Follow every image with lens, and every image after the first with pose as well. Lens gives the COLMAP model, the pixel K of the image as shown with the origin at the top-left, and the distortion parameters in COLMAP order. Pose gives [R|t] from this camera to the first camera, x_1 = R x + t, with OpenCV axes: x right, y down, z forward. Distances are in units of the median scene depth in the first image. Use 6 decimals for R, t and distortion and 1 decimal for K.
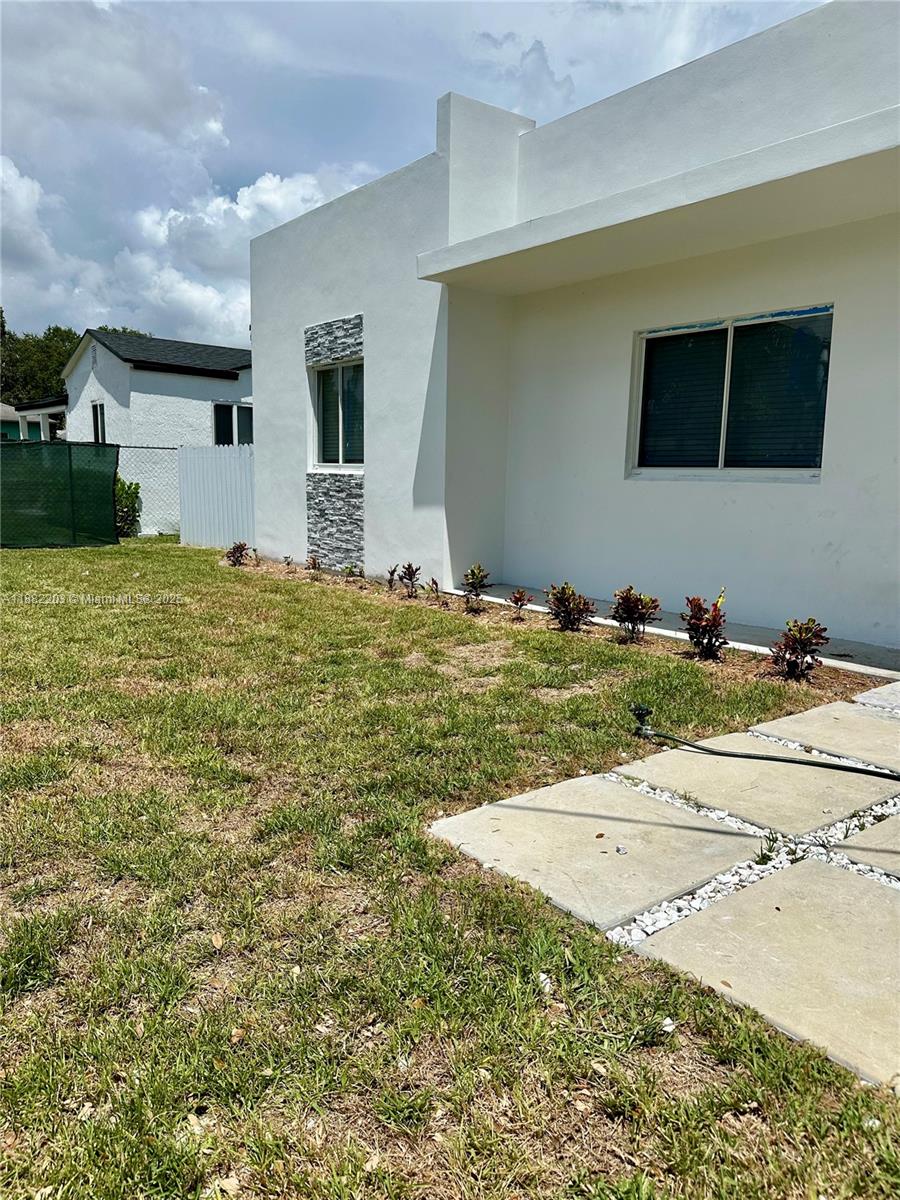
lens RADIAL K [[839.6, 0, 450.9], [0, 839.6, 609.2], [0, 0, 1]] dist [0.070577, -0.067090]
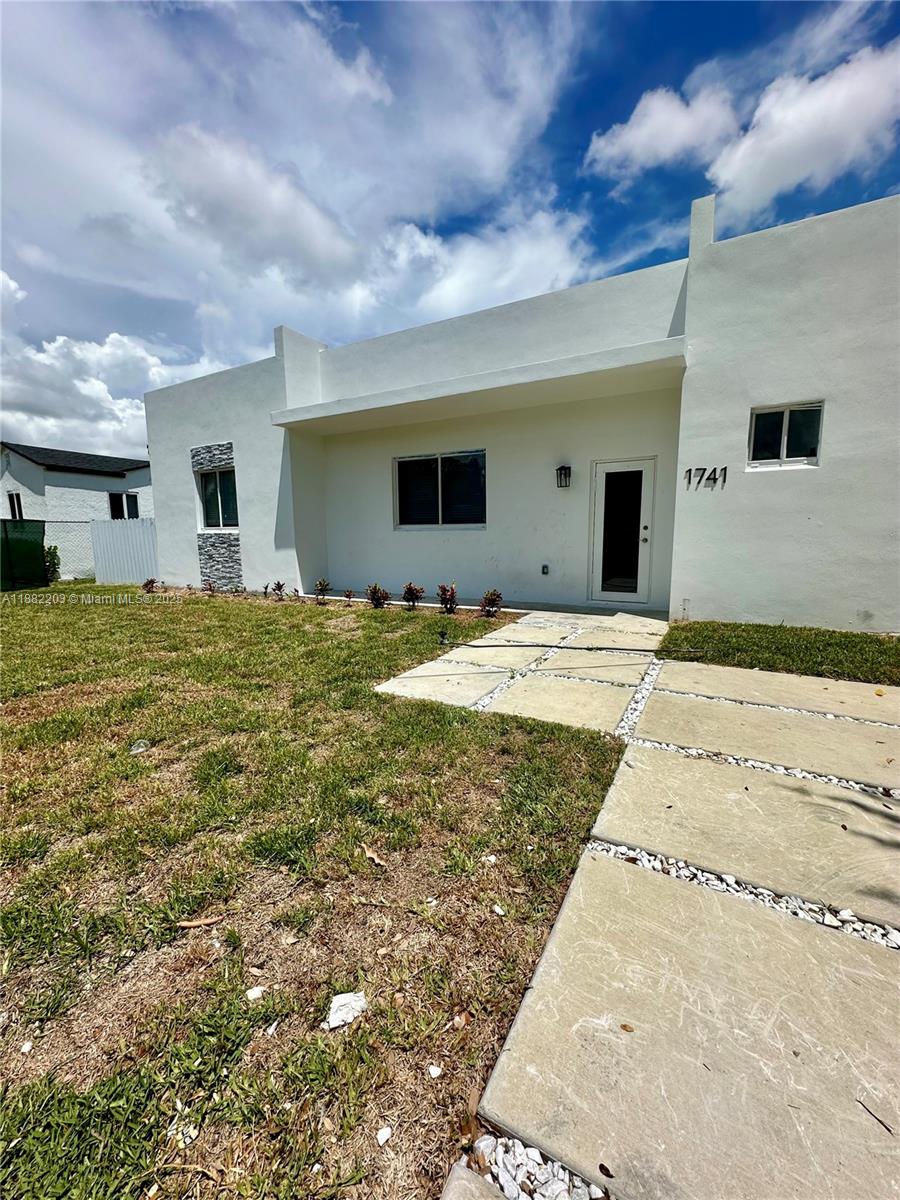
lens RADIAL K [[478.7, 0, 449.0], [0, 478.7, 600.0], [0, 0, 1]] dist [-0.003580, 0.000801]
pose [[0.923193, -0.084036, 0.375036, -0.119410], [0.090029, 0.995938, 0.001548, 0.018737], [-0.373643, 0.032334, 0.927009, -0.090854]]
